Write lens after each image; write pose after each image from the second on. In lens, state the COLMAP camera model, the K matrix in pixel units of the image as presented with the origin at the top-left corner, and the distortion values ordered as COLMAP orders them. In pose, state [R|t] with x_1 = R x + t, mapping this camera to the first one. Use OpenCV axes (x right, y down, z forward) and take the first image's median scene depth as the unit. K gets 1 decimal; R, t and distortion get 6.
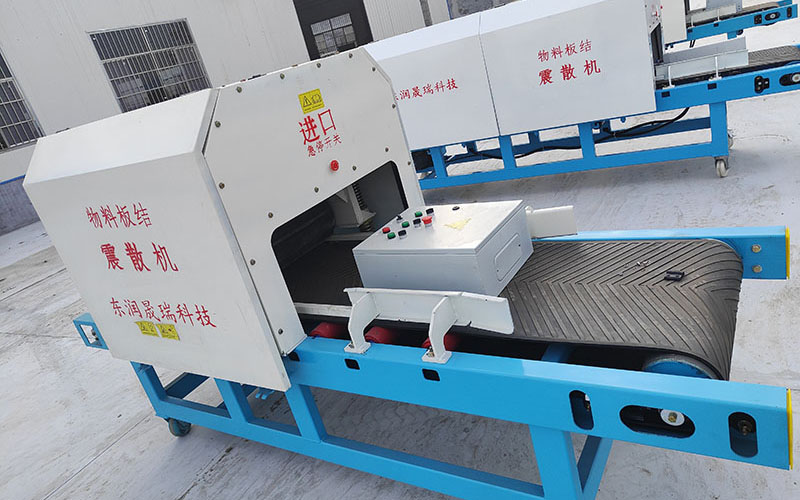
lens RADIAL K [[559.4, 0, 402.0], [0, 559.4, 240.2], [0, 0, 1]] dist [0.000791, -0.002908]
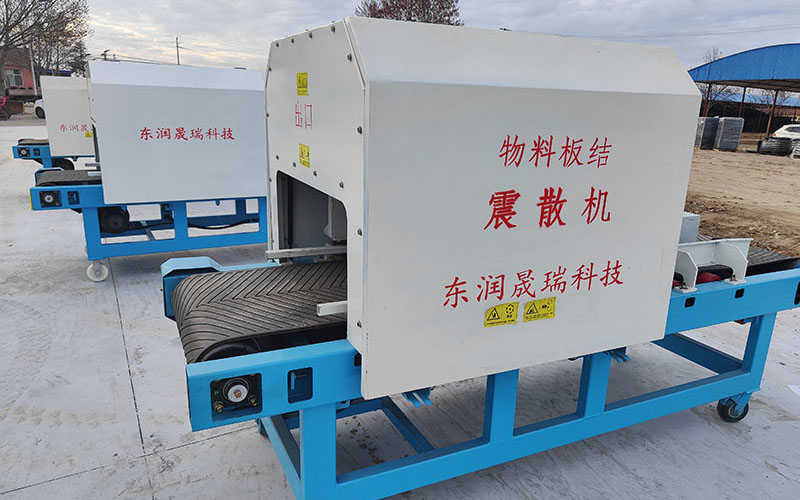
lens RADIAL K [[553.7, 0, 400.0], [0, 553.7, 250.0], [0, 0, 1]] dist [0.006894, 0.000512]
pose [[0.505351, 0.058577, 0.860924, -0.683570], [0.128715, 0.981415, -0.142329, 0.094554], [-0.853260, 0.182740, 0.488419, 0.436781]]
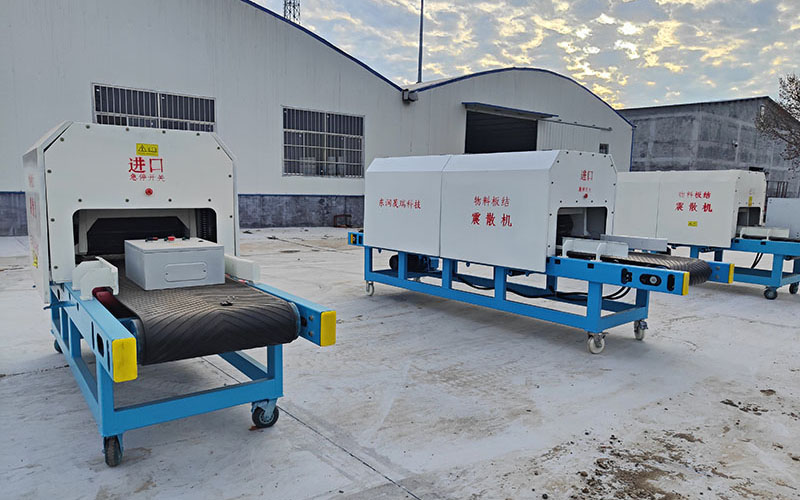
lens RADIAL K [[559.3, 0, 396.8], [0, 559.3, 263.8], [0, 0, 1]] dist [0.007080, 0.000876]
pose [[0.893013, 0.322596, -0.313782, 0.589481], [-0.370699, 0.922633, -0.106448, -0.020783], [0.255166, 0.211378, 0.943509, -0.149308]]
